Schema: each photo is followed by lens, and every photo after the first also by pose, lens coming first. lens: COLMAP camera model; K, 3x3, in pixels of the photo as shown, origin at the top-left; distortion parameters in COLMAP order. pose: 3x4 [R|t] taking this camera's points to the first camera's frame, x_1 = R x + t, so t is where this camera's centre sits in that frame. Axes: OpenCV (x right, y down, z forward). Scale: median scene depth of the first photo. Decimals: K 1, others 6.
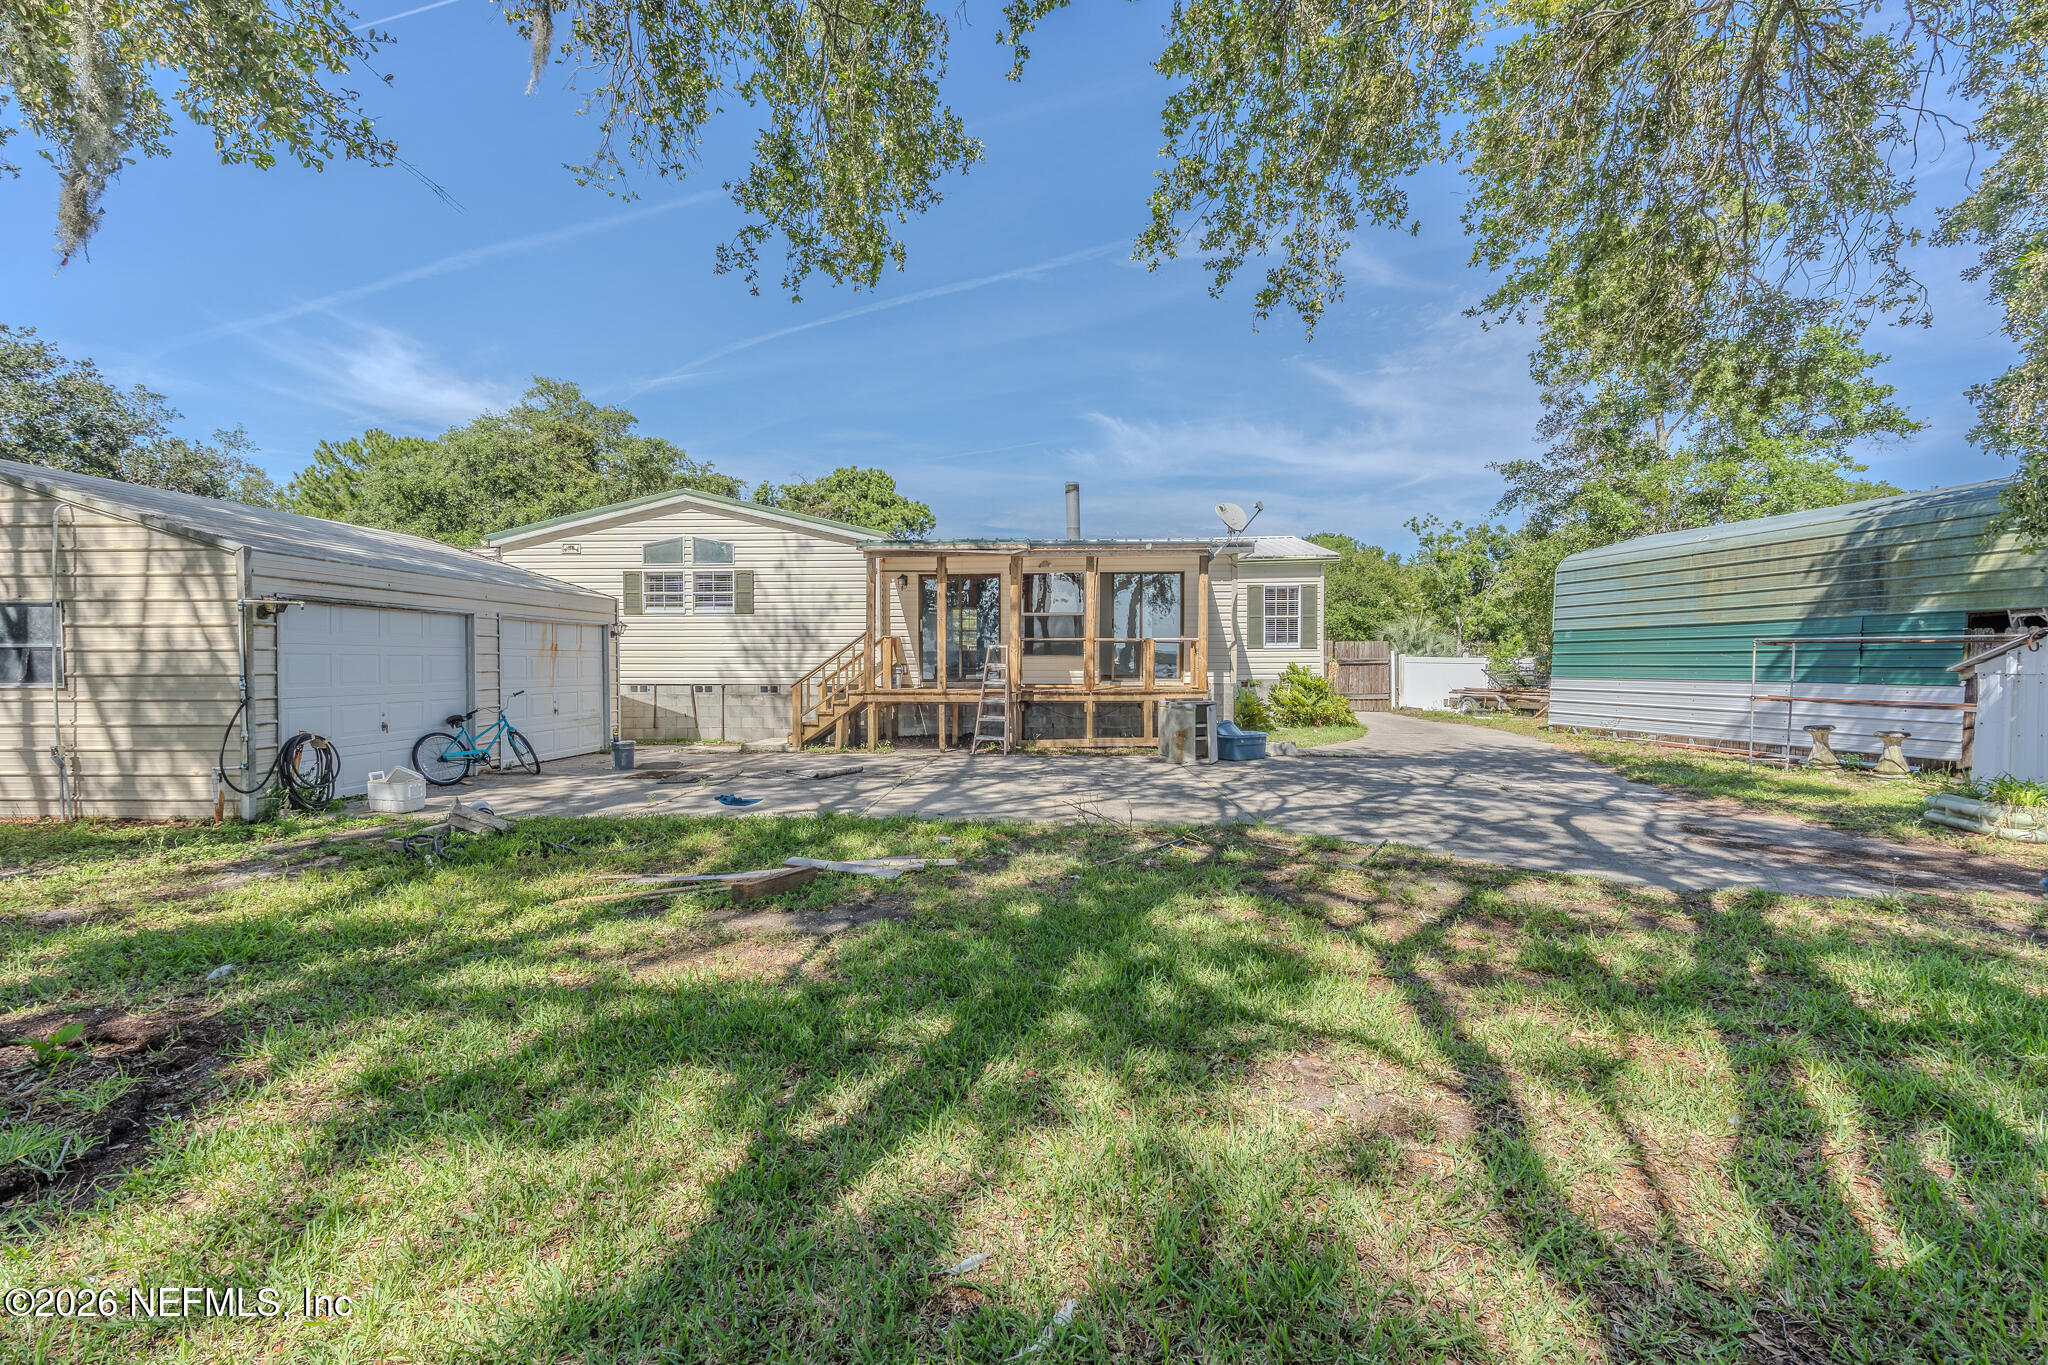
lens RADIAL K [[911.4, 0, 1030.4], [0, 911.4, 677.9], [0, 0, 1]] dist [0.031570, -0.004501]
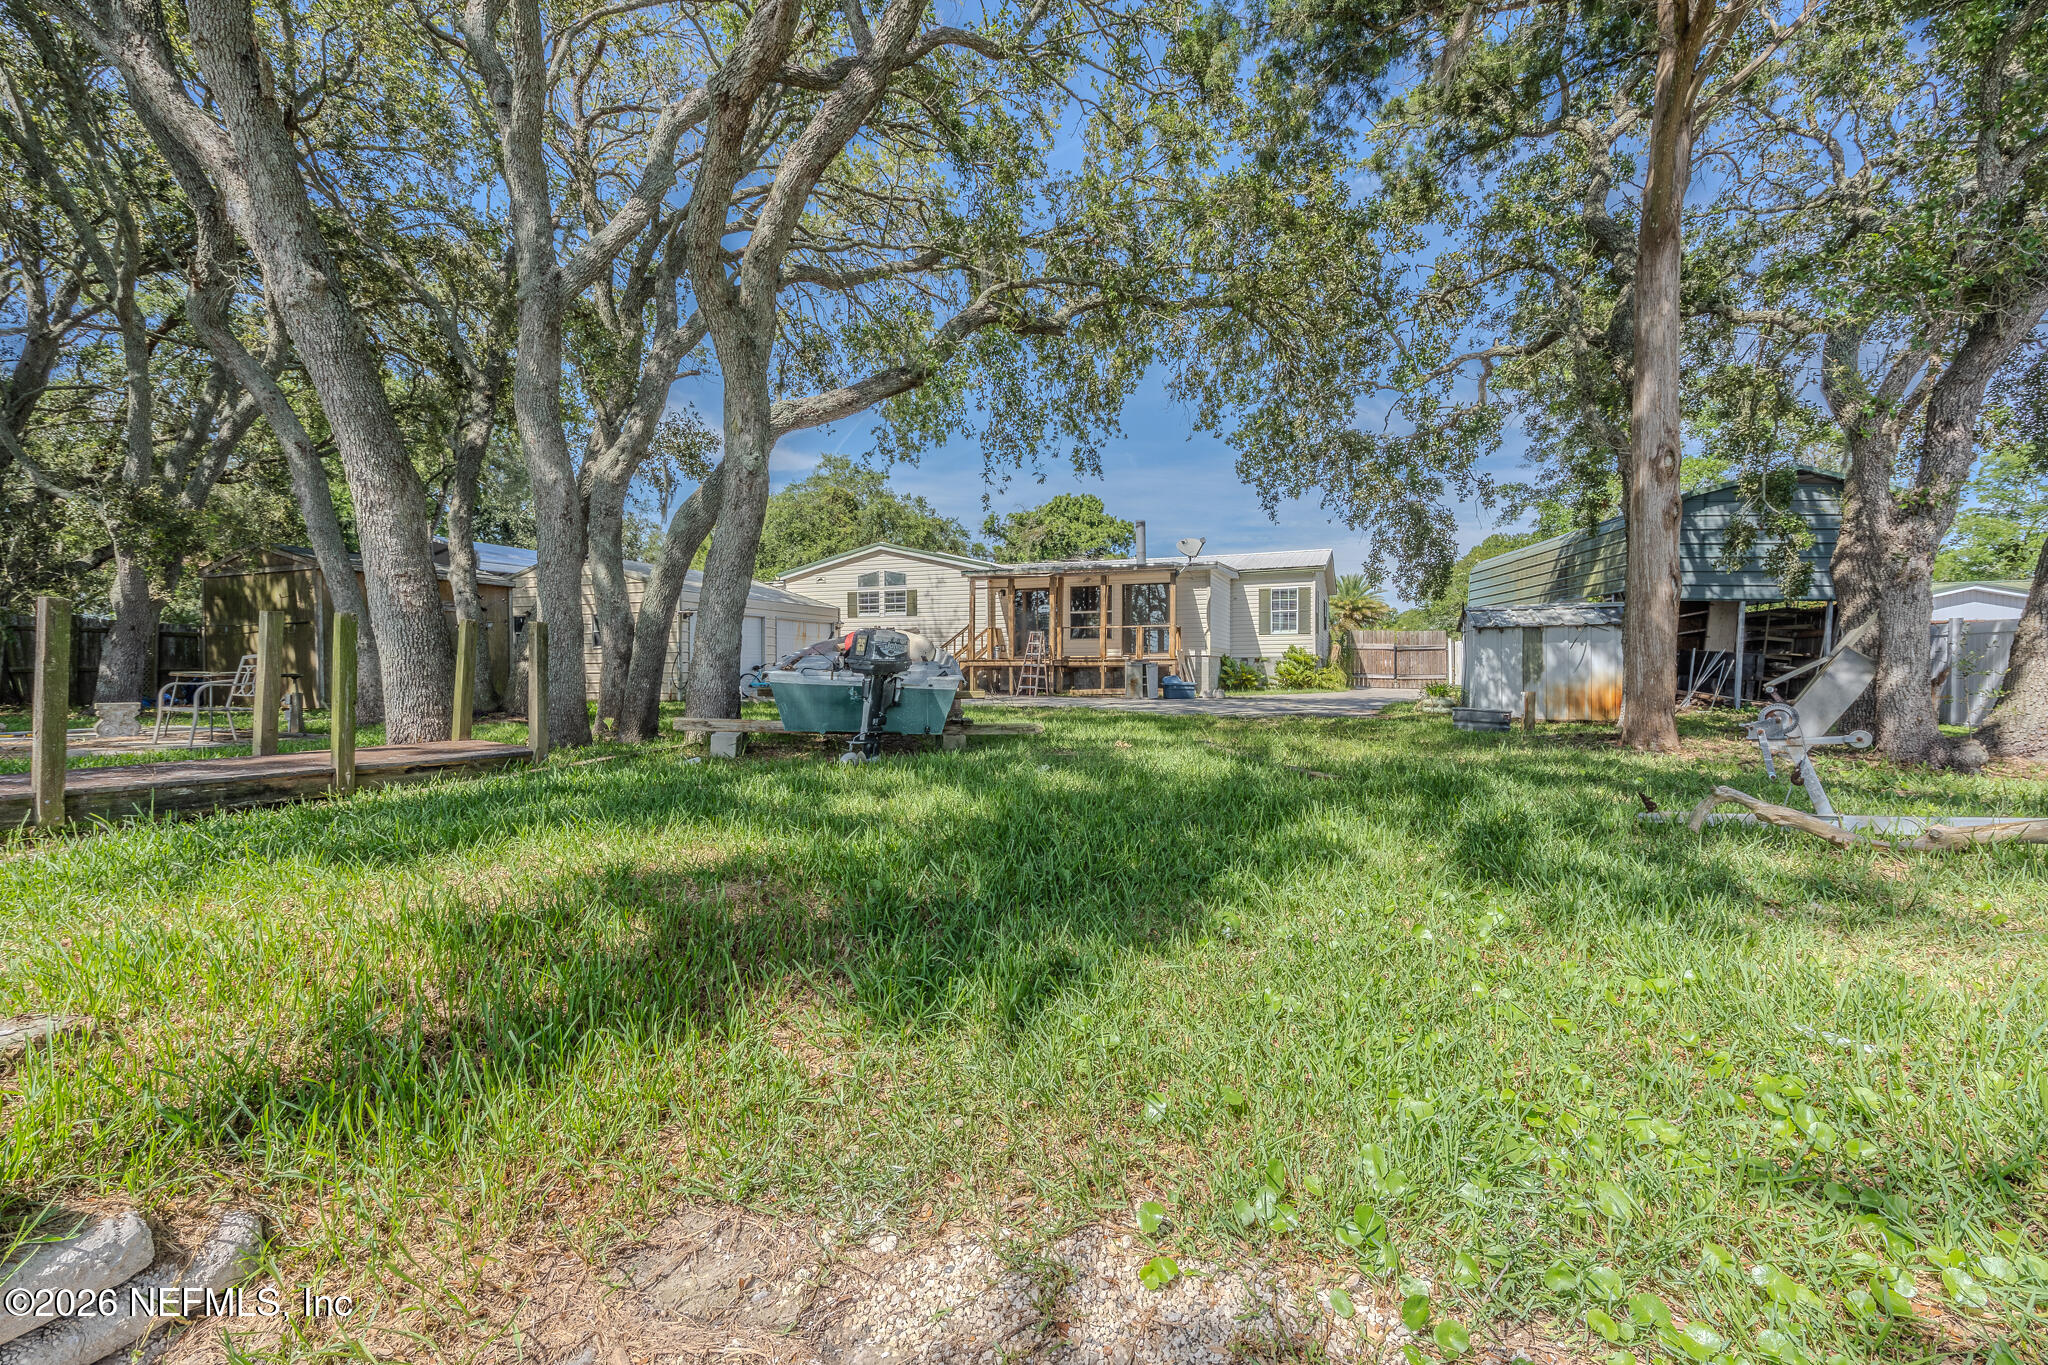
lens RADIAL K [[911.4, 0, 1019.8], [0, 911.4, 677.6], [0, 0, 1]] dist [0.031570, -0.004501]
pose [[0.953197, 0.001436, -0.302347, 0.371153], [-0.003527, 0.999974, -0.006369, 0.051715], [0.302330, 0.007137, 0.953177, -0.514042]]
